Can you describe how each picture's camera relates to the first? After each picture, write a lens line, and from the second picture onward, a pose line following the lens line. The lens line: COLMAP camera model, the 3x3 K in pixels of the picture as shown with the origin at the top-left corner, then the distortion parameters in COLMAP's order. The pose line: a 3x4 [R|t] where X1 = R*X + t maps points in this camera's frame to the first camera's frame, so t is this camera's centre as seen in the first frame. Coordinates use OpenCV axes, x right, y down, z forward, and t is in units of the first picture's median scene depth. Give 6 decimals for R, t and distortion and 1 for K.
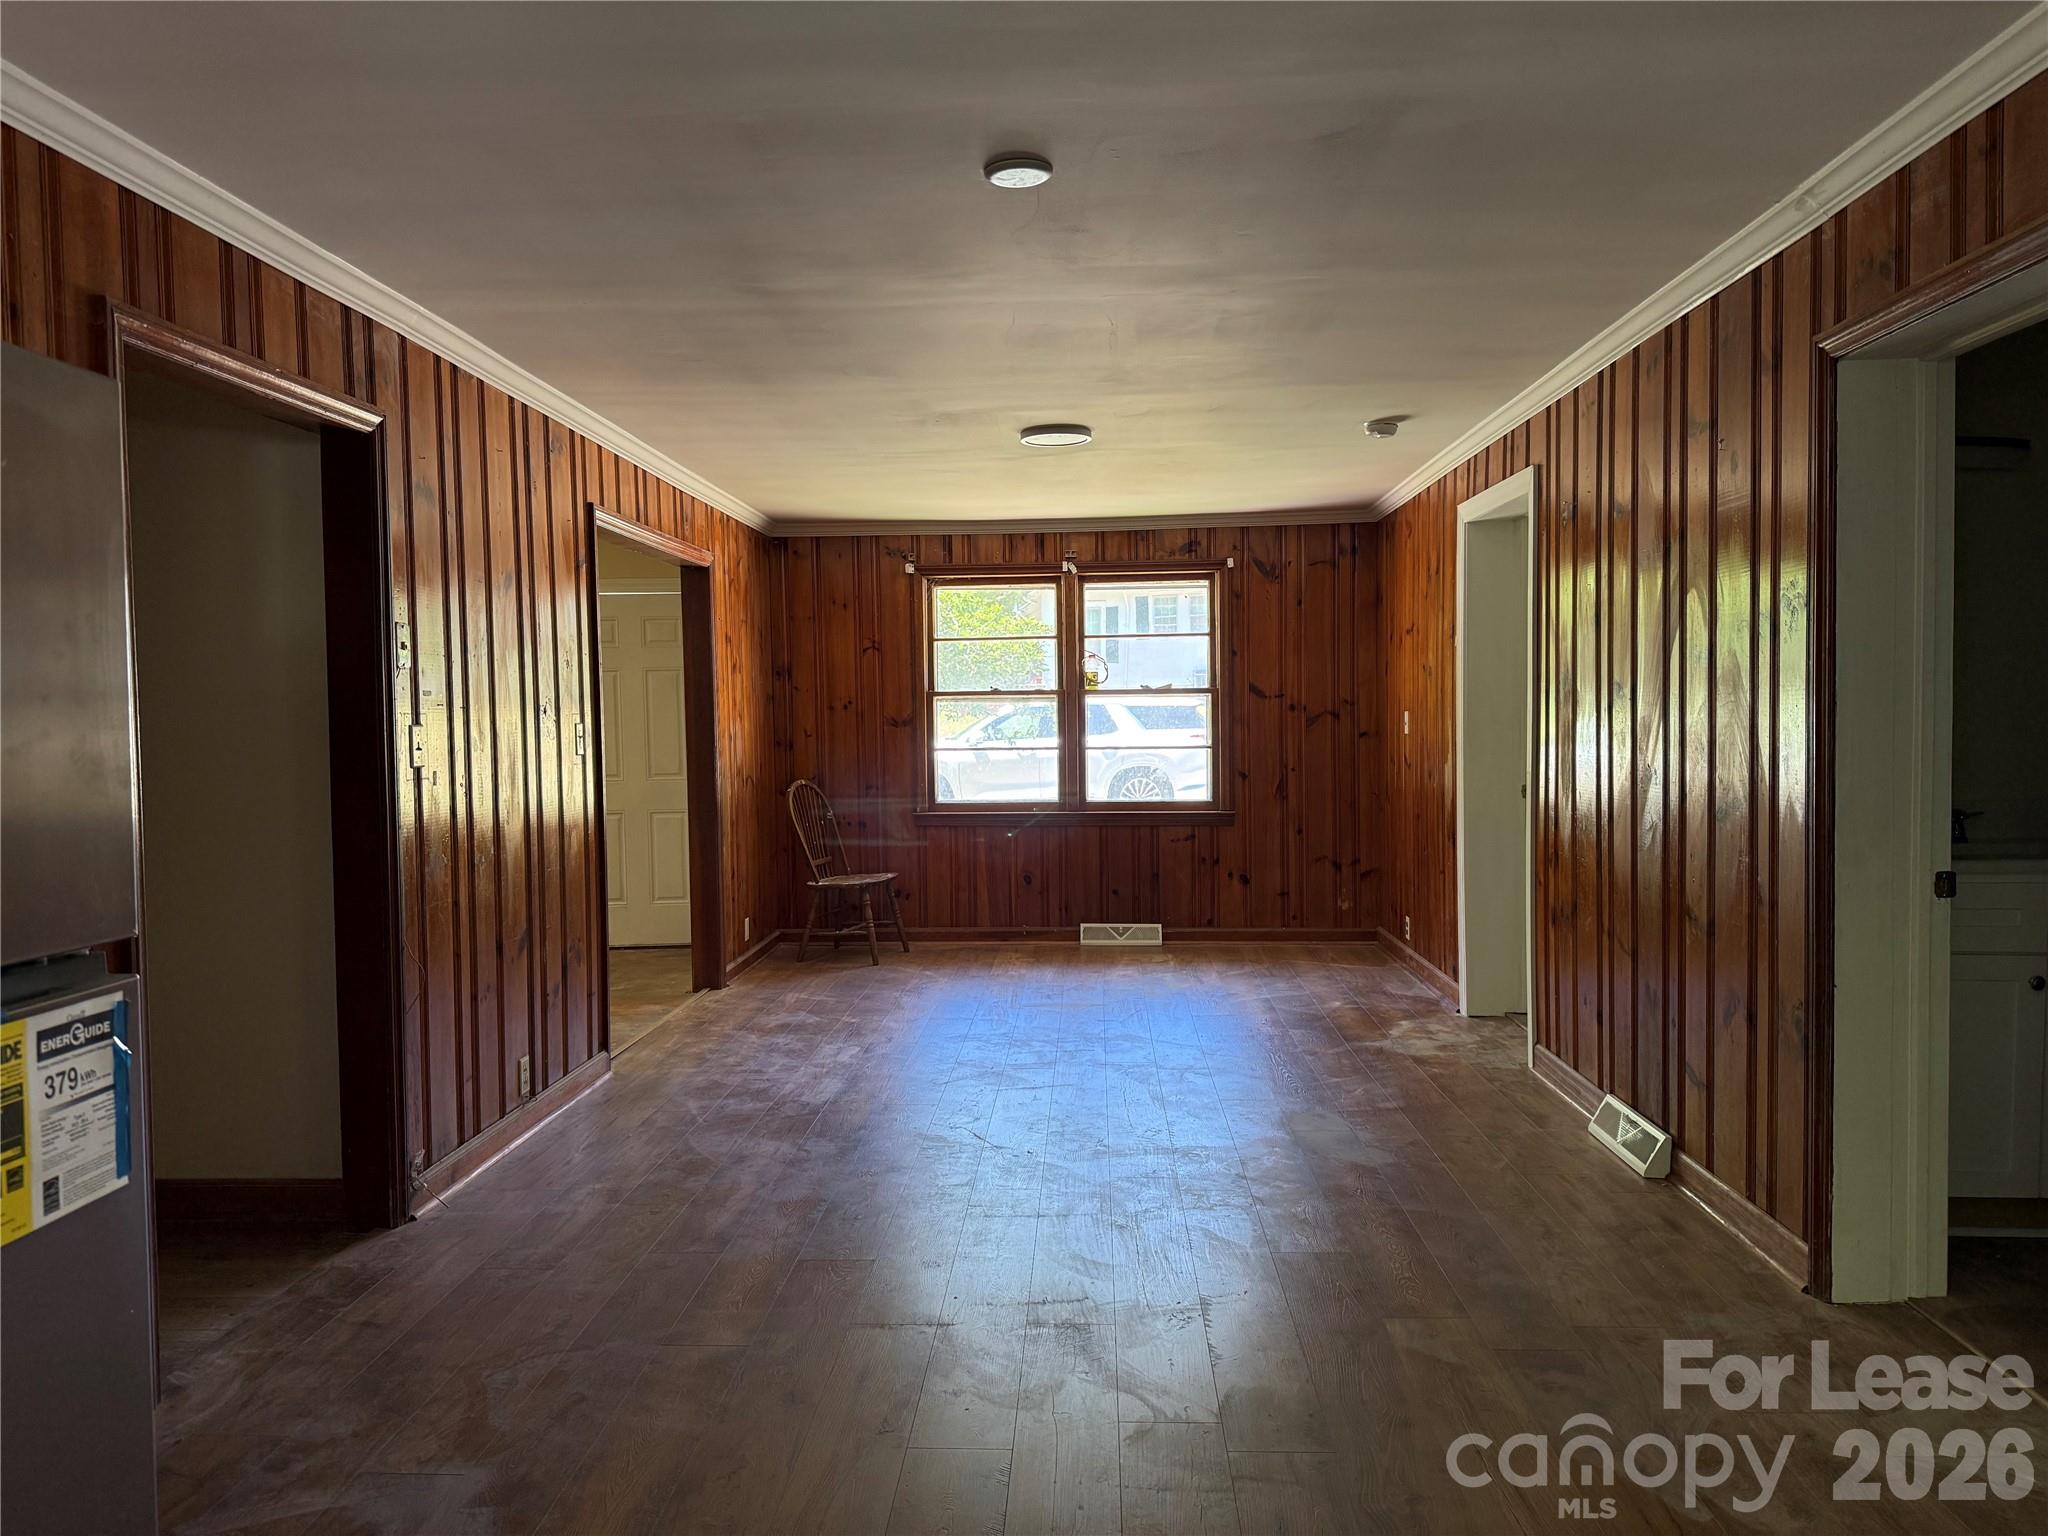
lens RADIAL K [[1458.2, 0, 1023.1], [0, 1458.2, 769.7], [0, 0, 1]] dist [0.076151, -0.002049]
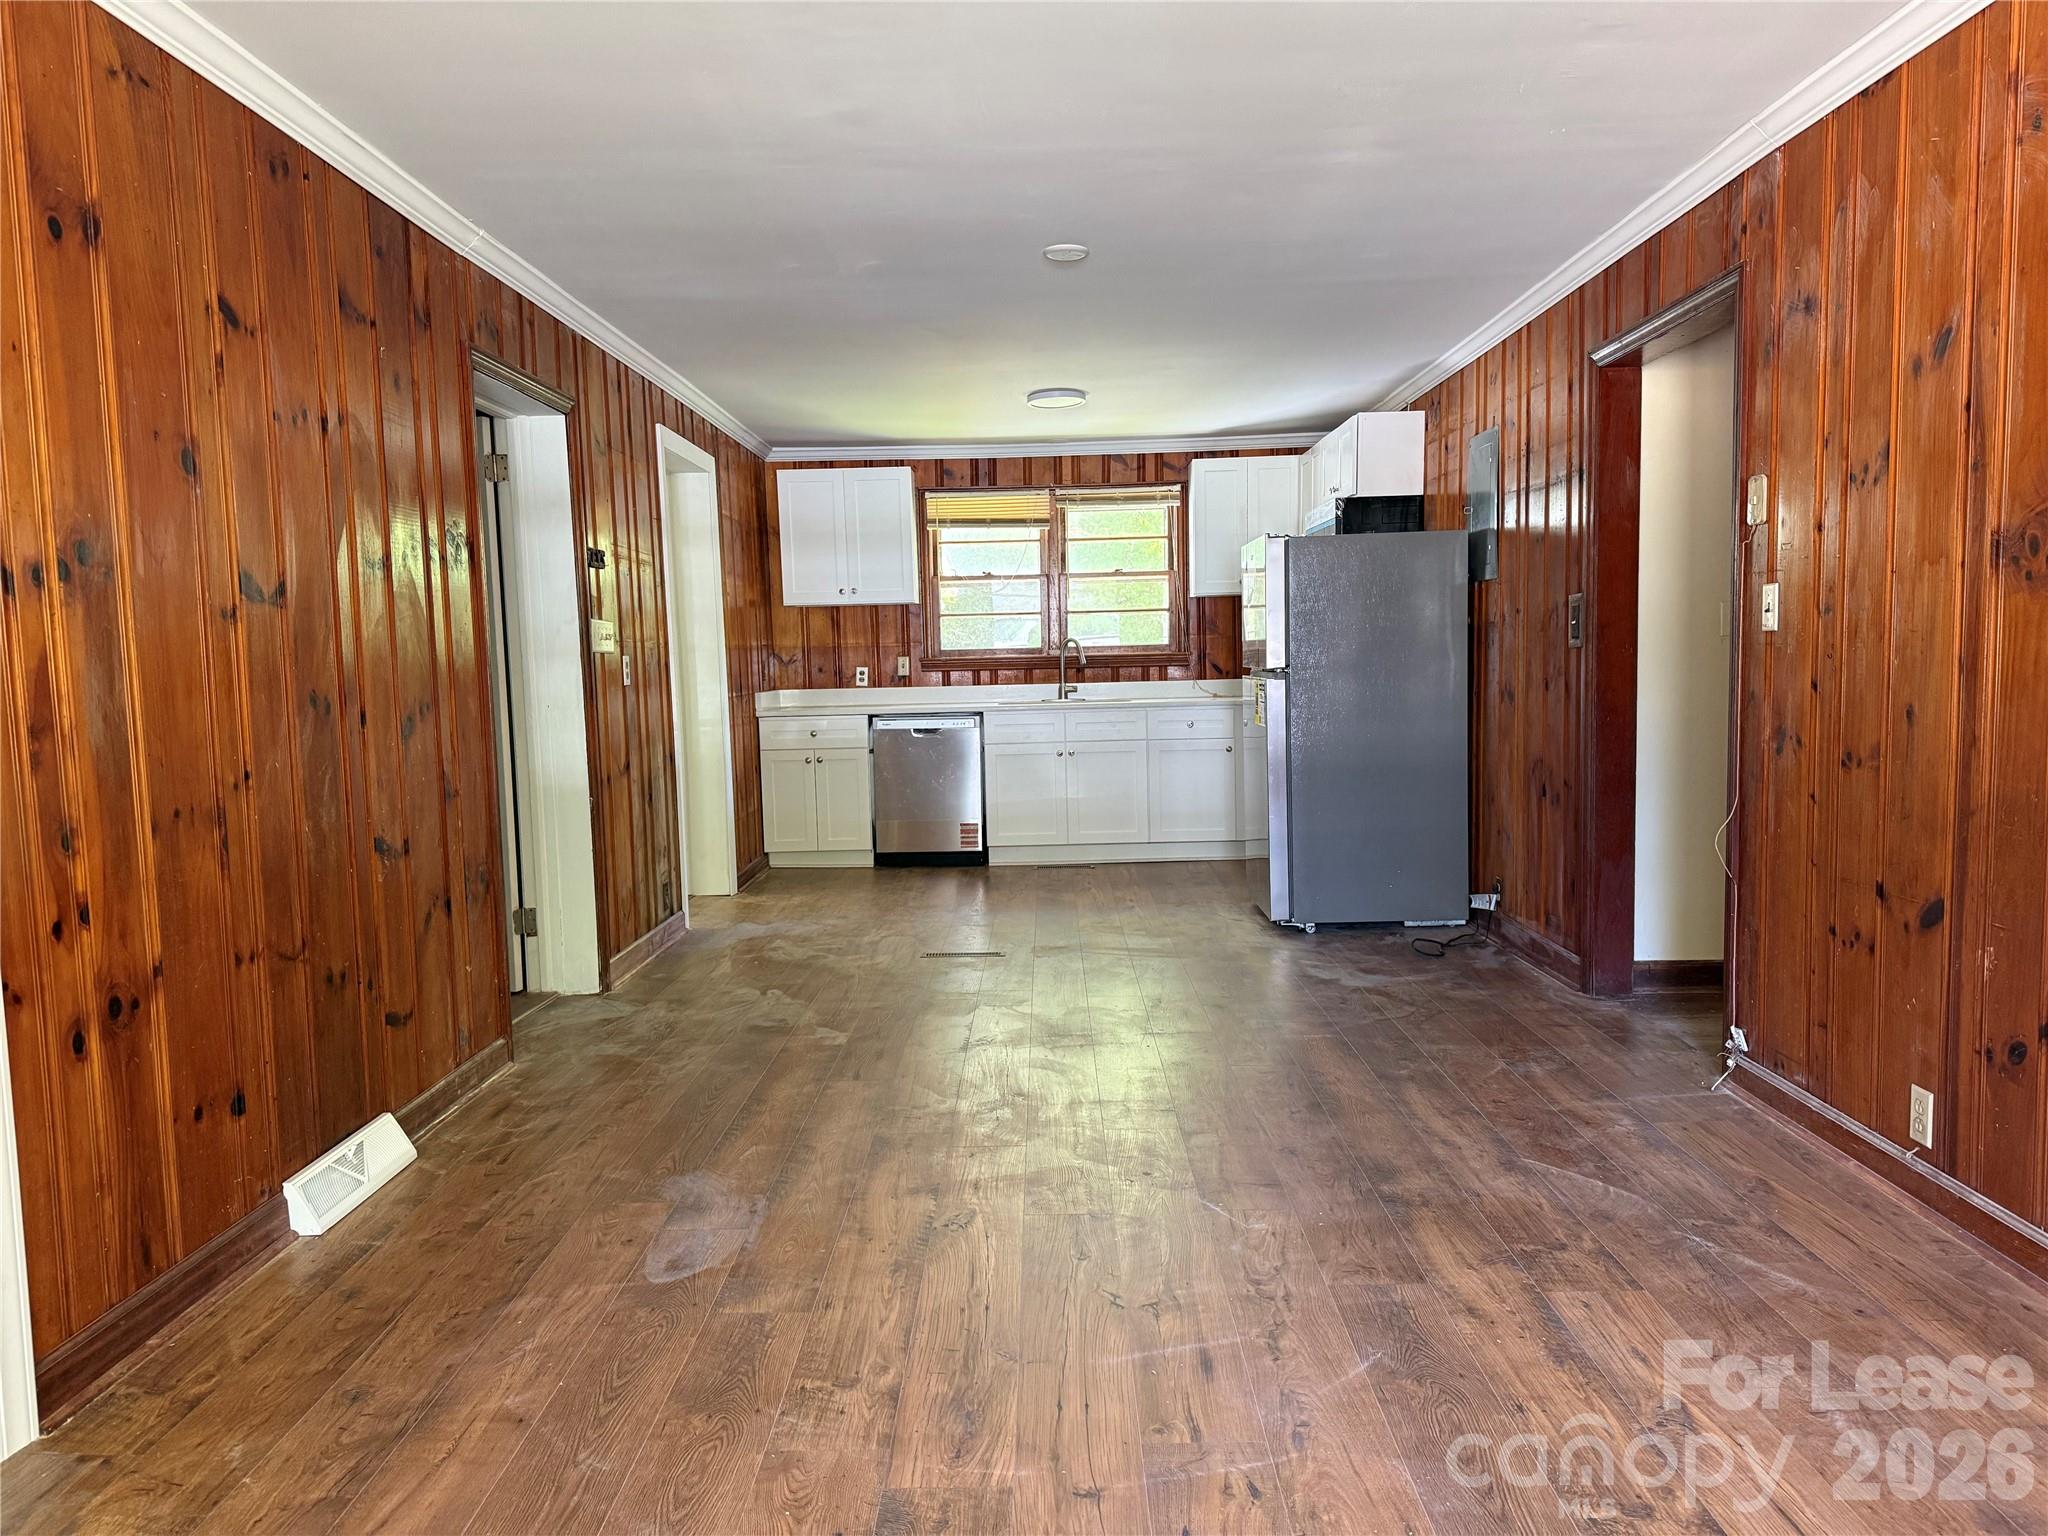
lens RADIAL K [[1458.2, 0, 1032.2], [0, 1458.2, 773.1], [0, 0, 1]] dist [0.076151, -0.002049]
pose [[-0.998433, 0.042592, -0.036305, 0.064929], [0.037911, 0.991916, 0.121099, -0.034239], [0.041170, 0.119532, -0.991976, 1.521757]]
